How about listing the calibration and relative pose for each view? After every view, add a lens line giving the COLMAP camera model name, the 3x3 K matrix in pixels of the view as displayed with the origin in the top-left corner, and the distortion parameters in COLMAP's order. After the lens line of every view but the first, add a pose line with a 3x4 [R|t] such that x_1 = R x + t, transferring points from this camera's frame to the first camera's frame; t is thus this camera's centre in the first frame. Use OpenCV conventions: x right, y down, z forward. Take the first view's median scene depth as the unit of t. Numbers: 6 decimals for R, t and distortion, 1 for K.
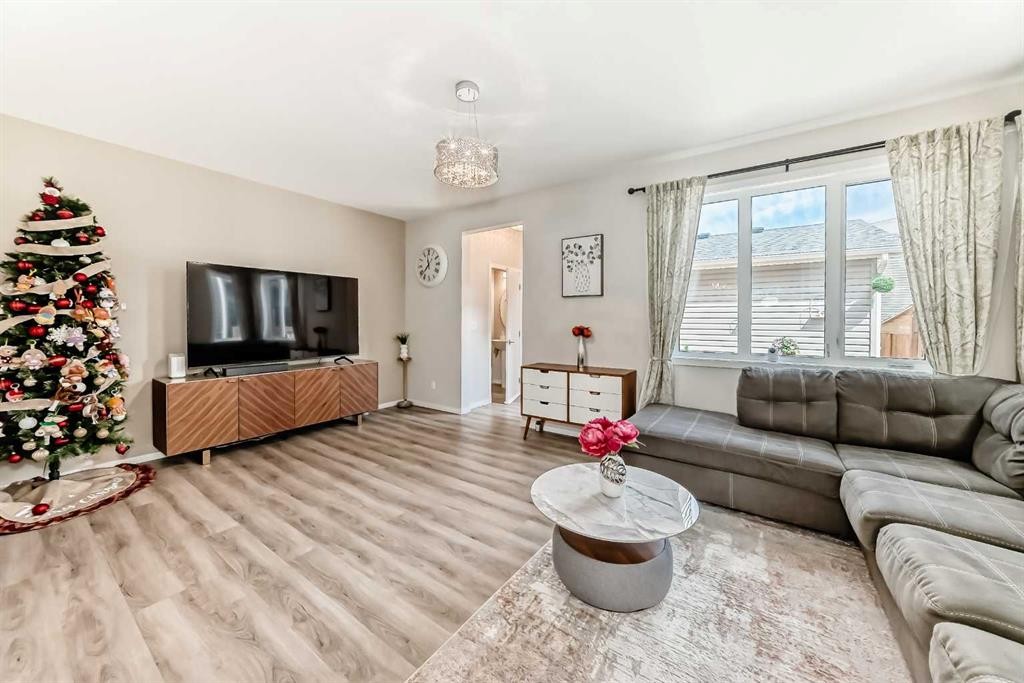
lens RADIAL K [[369.4, 0, 515.0], [0, 369.4, 320.0], [0, 0, 1]] dist [-0.024178, 0.006269]
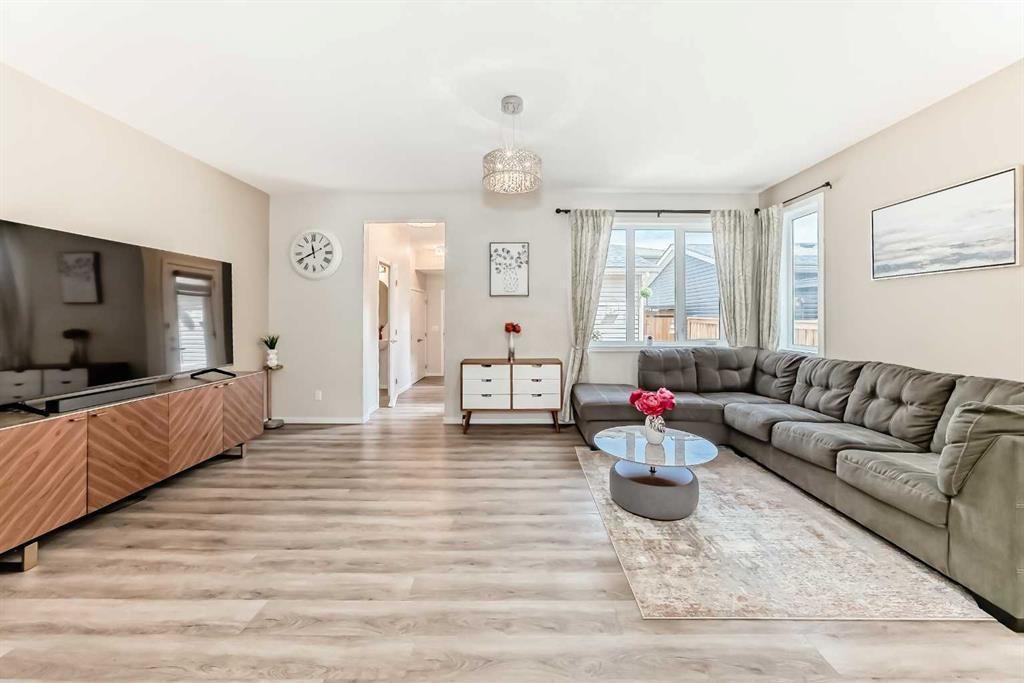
lens RADIAL K [[372.3, 0, 515.9], [0, 372.3, 313.6], [0, 0, 1]] dist [-0.024286, 0.006685]
pose [[0.823496, 0.002738, 0.567315, -0.526286], [0.004152, 0.999933, -0.010851, 0.000788], [-0.567307, 0.011291, 0.823429, 0.077766]]
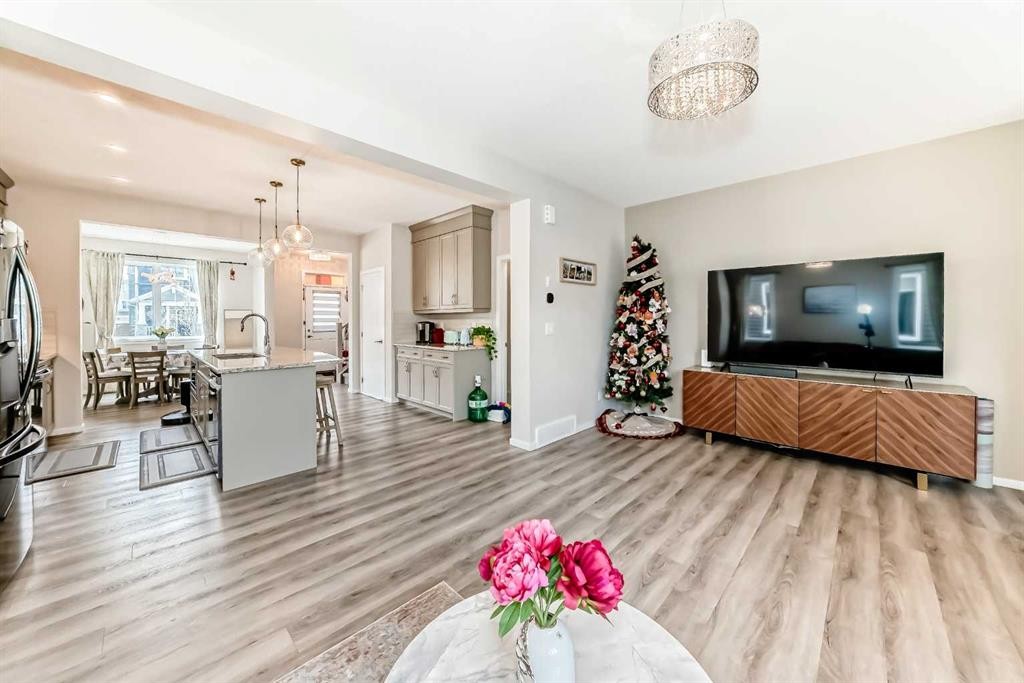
lens RADIAL K [[370.5, 0, 517.9], [0, 370.5, 319.2], [0, 0, 1]] dist [-0.024450, 0.006038]
pose [[-0.160593, -0.000248, -0.987021, 0.388991], [-0.000953, 1.000000, -0.000096, -0.000780], [0.987020, 0.000925, -0.160593, 0.570810]]
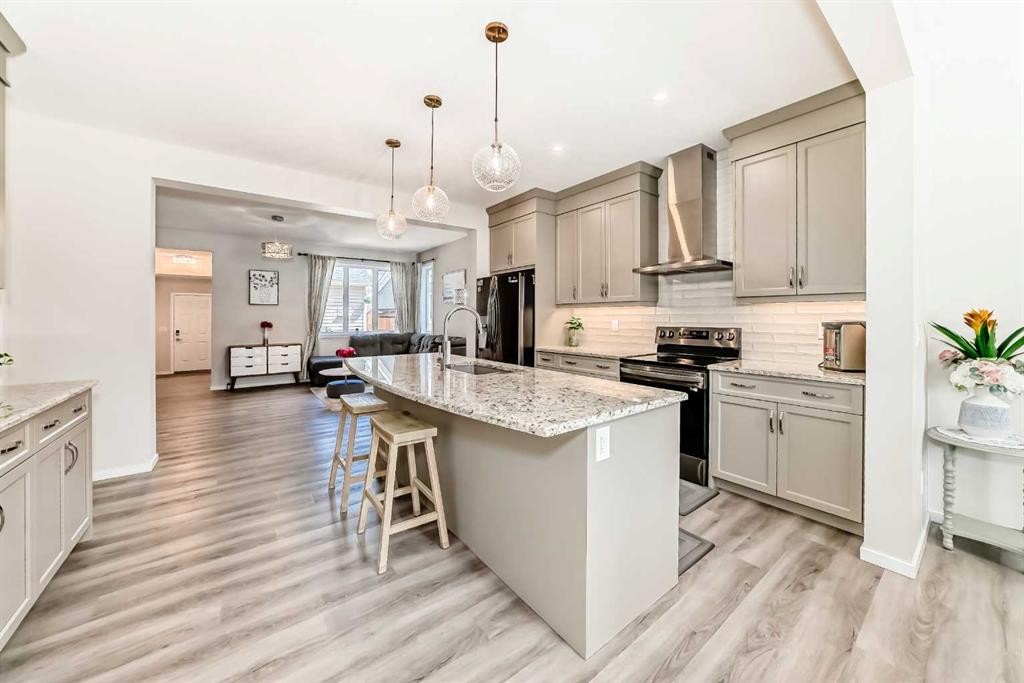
lens RADIAL K [[371.8, 0, 513.3], [0, 371.8, 315.5], [0, 0, 1]] dist [-0.025053, 0.007065]
pose [[0.305886, 0.001610, 0.952067, -1.343493], [0.006311, 0.999973, -0.003719, 0.002596], [-0.952047, 0.007147, 0.305868, -0.794064]]
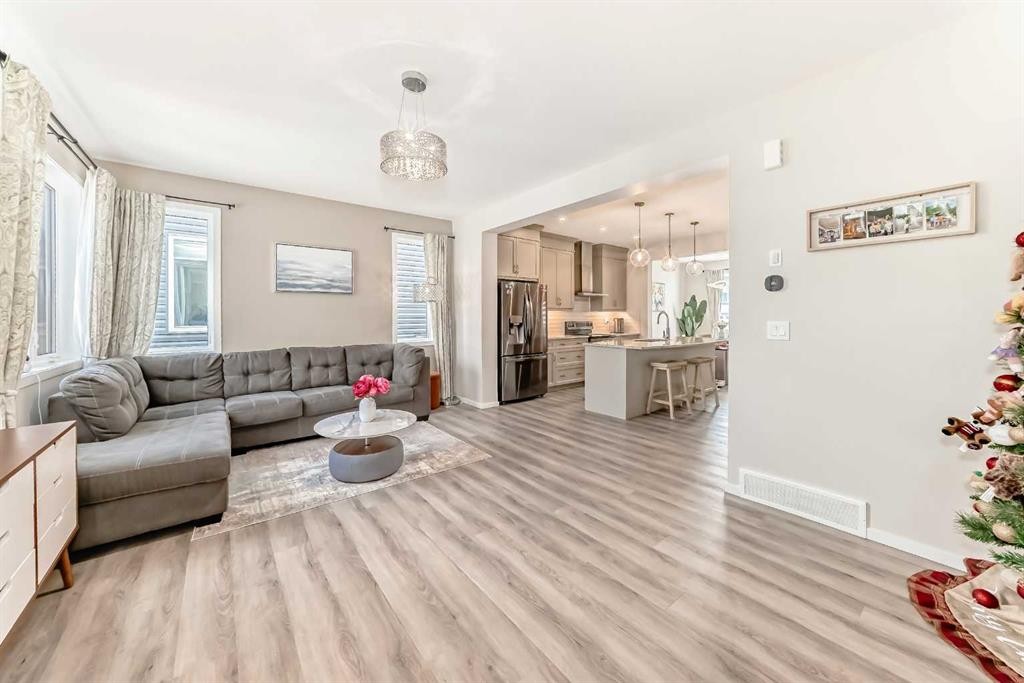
lens RADIAL K [[370.5, 0, 517.9], [0, 370.5, 319.2], [0, 0, 1]] dist [-0.024450, 0.006038]
pose [[-0.961294, -0.001335, 0.275522, -0.472701], [0.001986, 0.999929, 0.011774, -0.004854], [-0.275518, 0.011866, -0.961223, 1.333361]]
